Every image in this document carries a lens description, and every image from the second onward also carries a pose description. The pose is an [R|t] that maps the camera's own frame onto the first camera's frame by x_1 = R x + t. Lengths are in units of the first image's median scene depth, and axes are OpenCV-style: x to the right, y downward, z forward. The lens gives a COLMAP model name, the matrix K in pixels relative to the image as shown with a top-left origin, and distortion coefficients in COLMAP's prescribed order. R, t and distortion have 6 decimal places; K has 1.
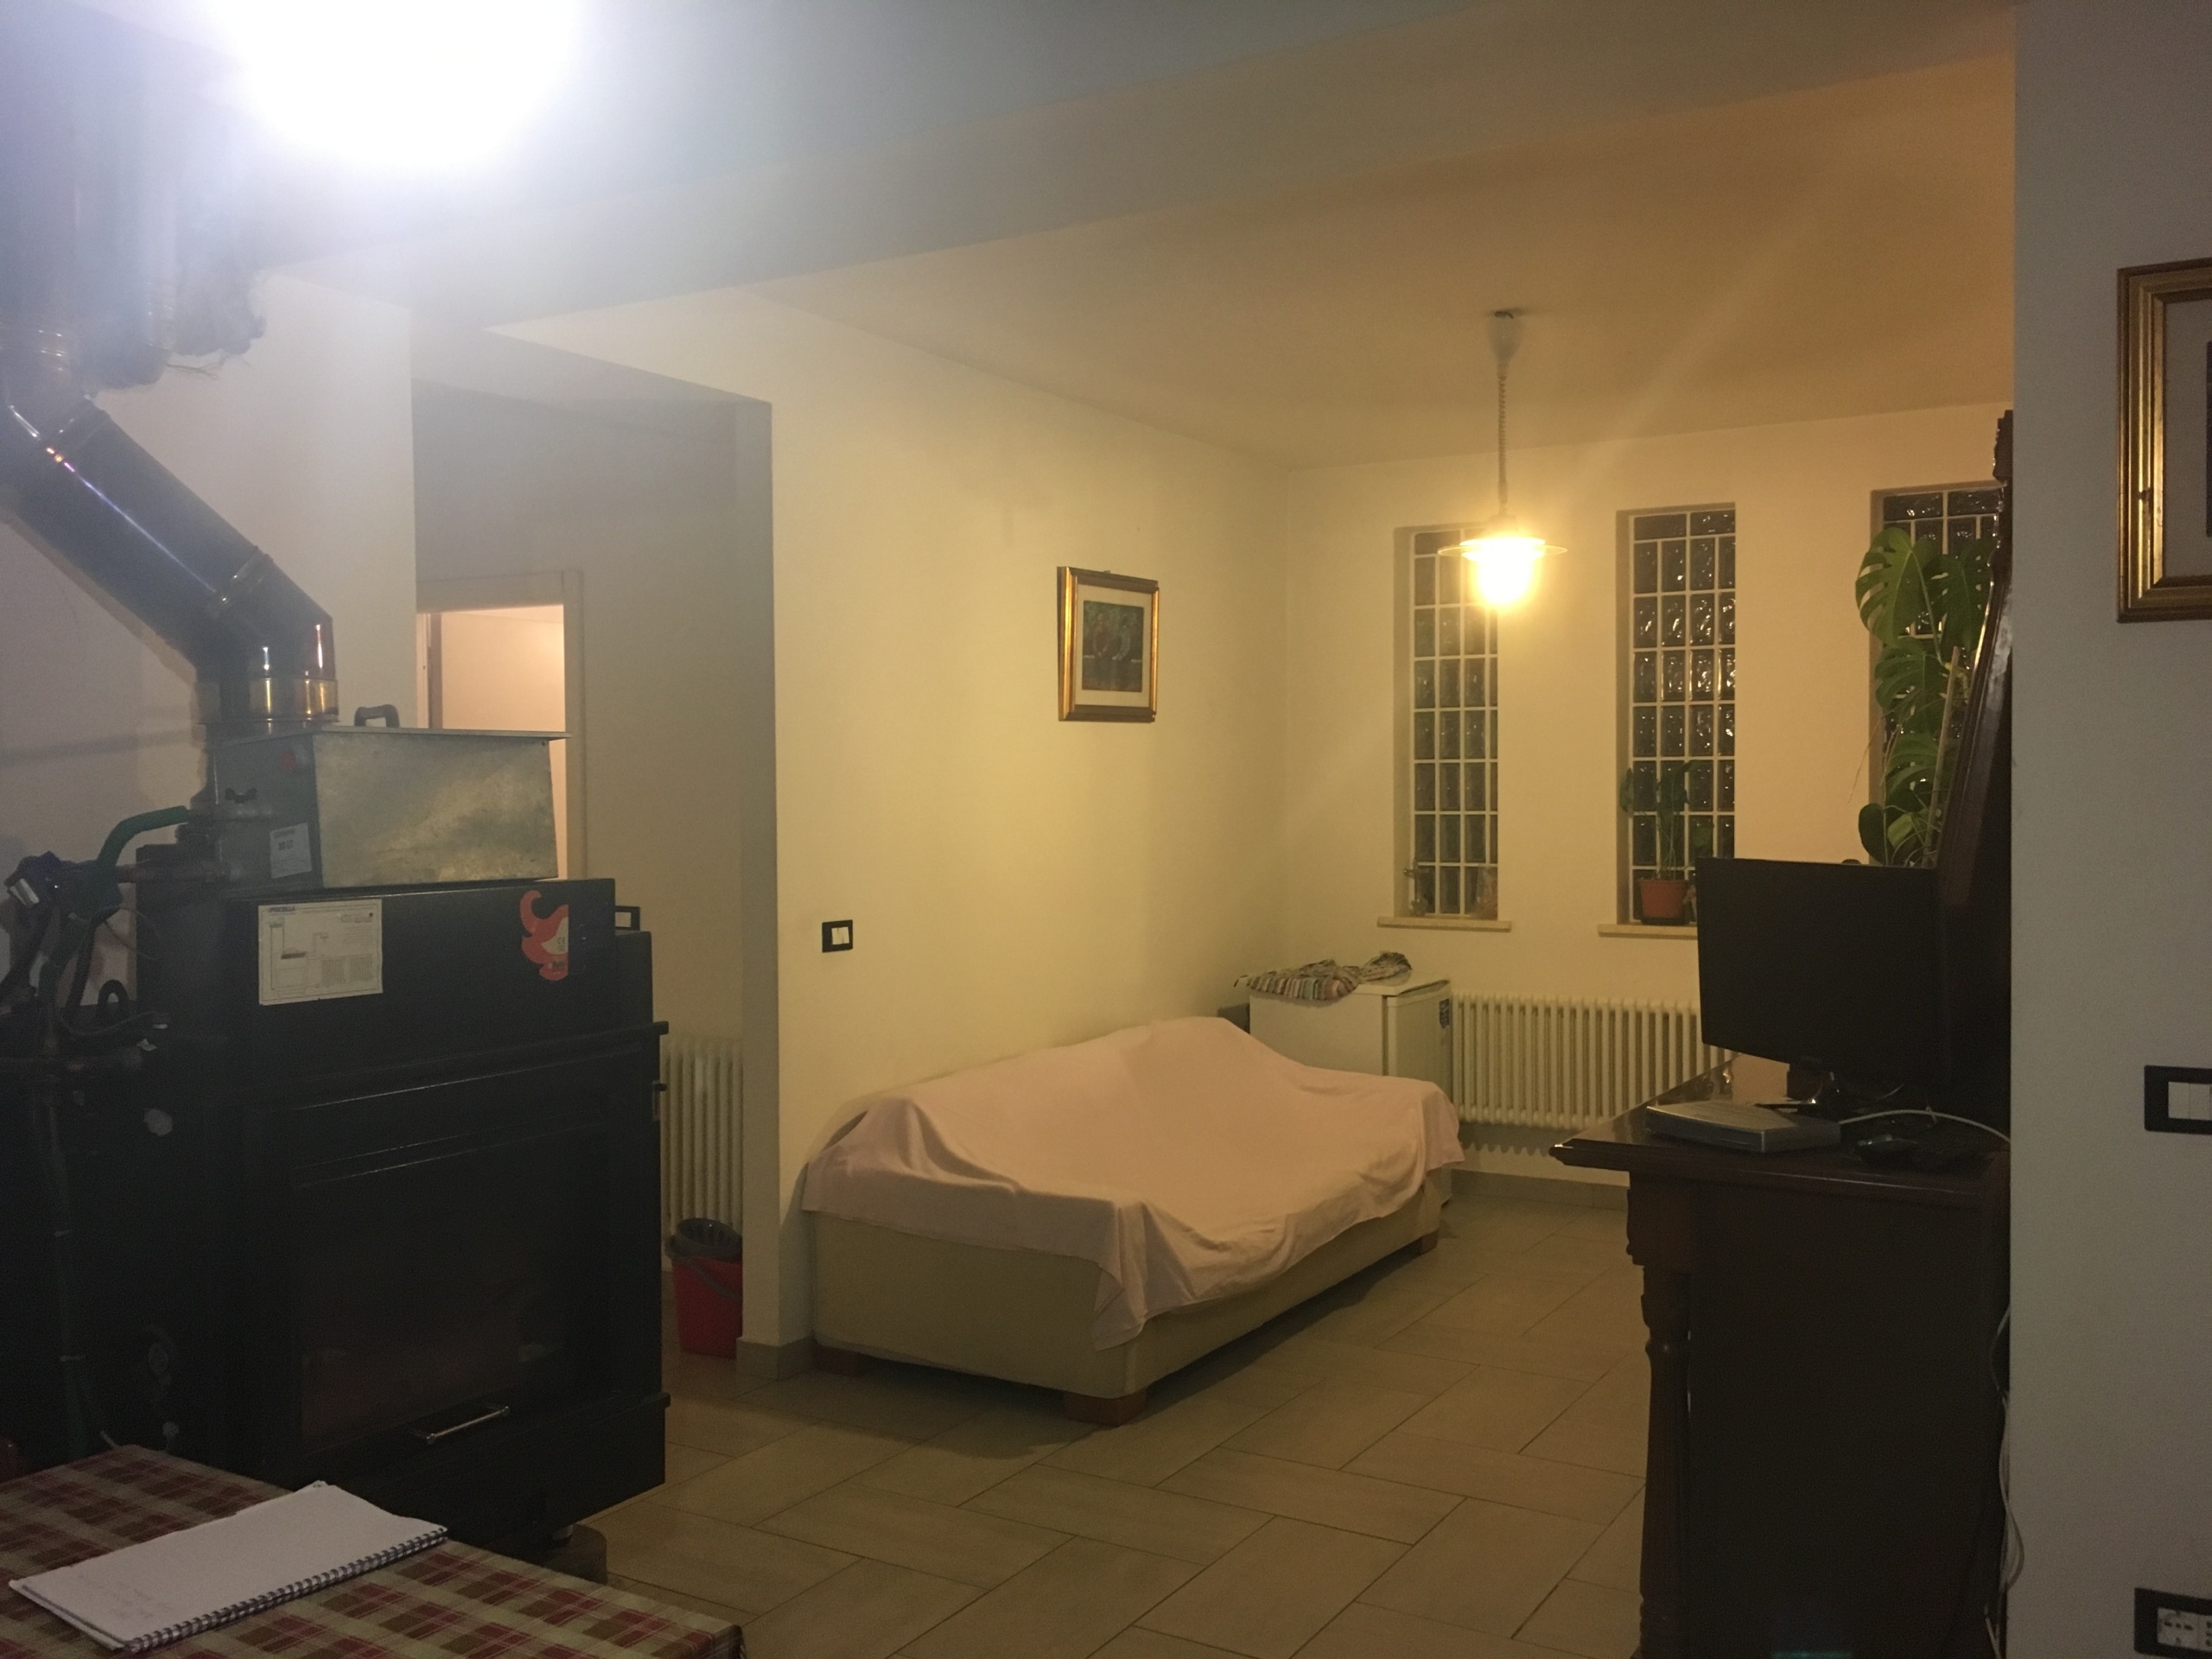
lens RADIAL K [[1900.9, 0, 1101.8], [0, 1900.9, 831.3], [0, 0, 1]] dist [0.067527, -0.085623]
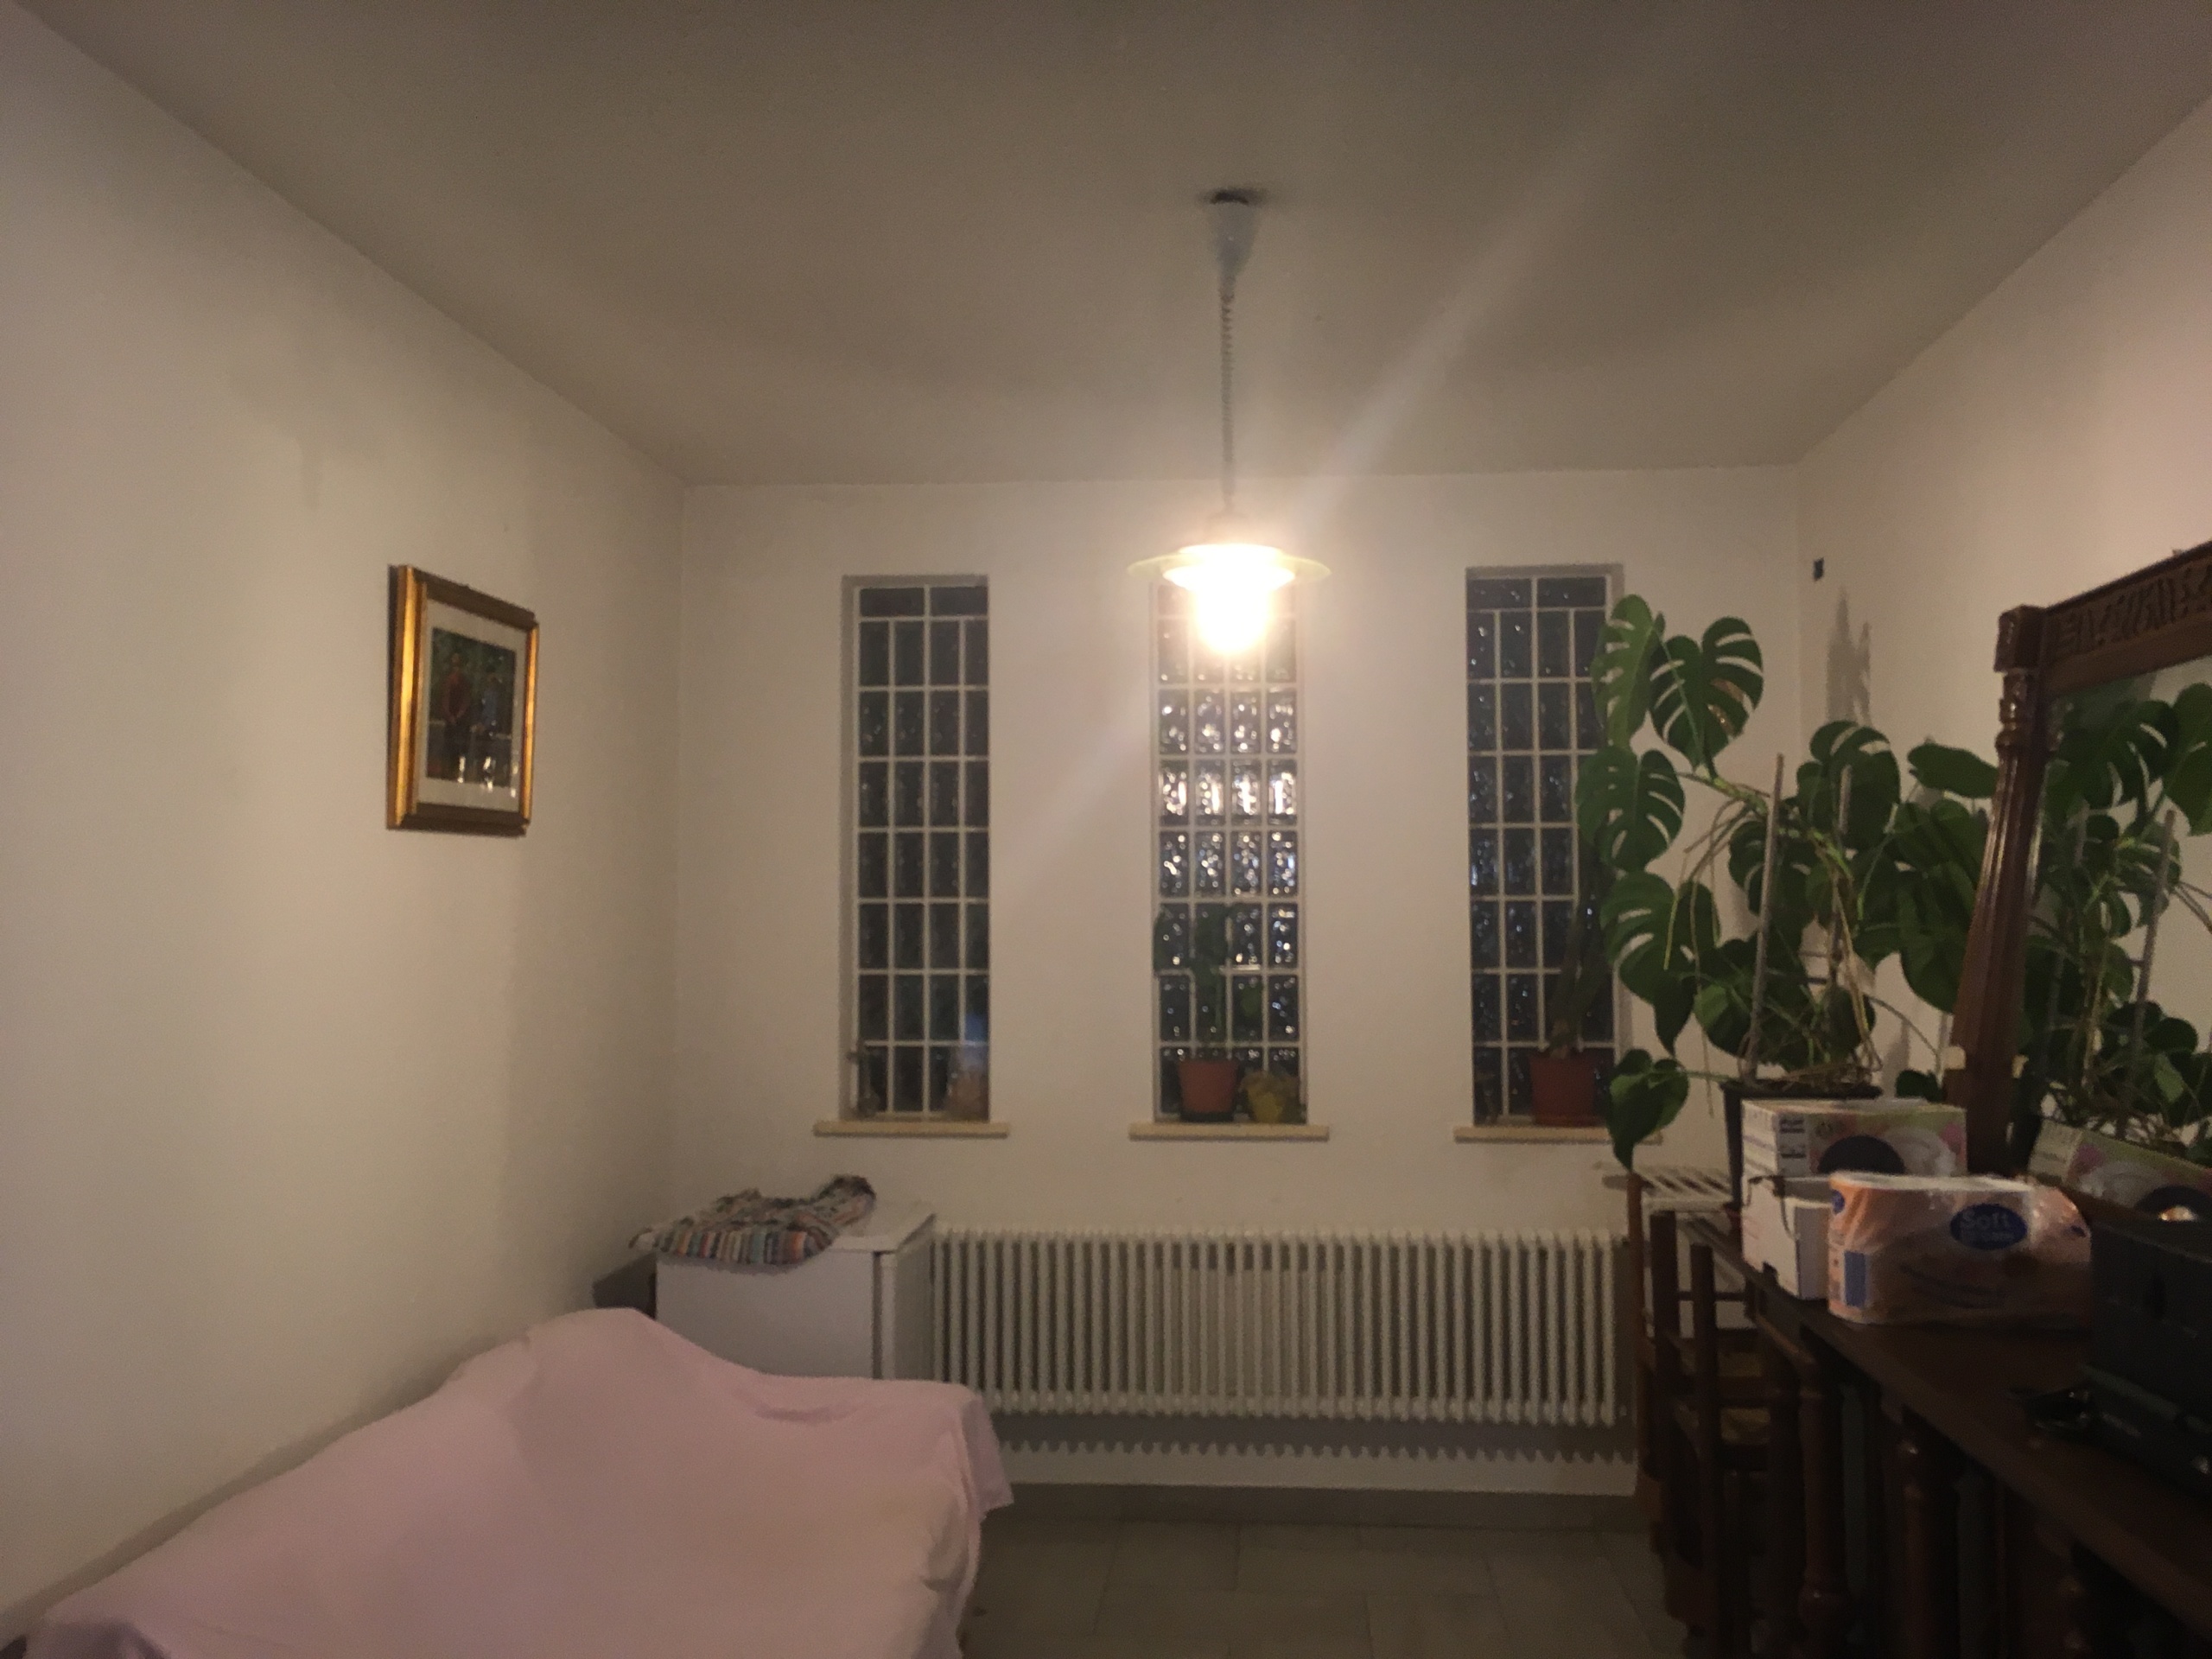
lens RADIAL K [[1900.9, 0, 1101.8], [0, 1900.9, 831.3], [0, 0, 1]] dist [0.067527, -0.085623]
pose [[0.904452, 0.023948, 0.425903, -0.069125], [0.005282, 0.997718, -0.067317, -0.015763], [-0.426543, 0.063135, 0.902261, 0.353824]]
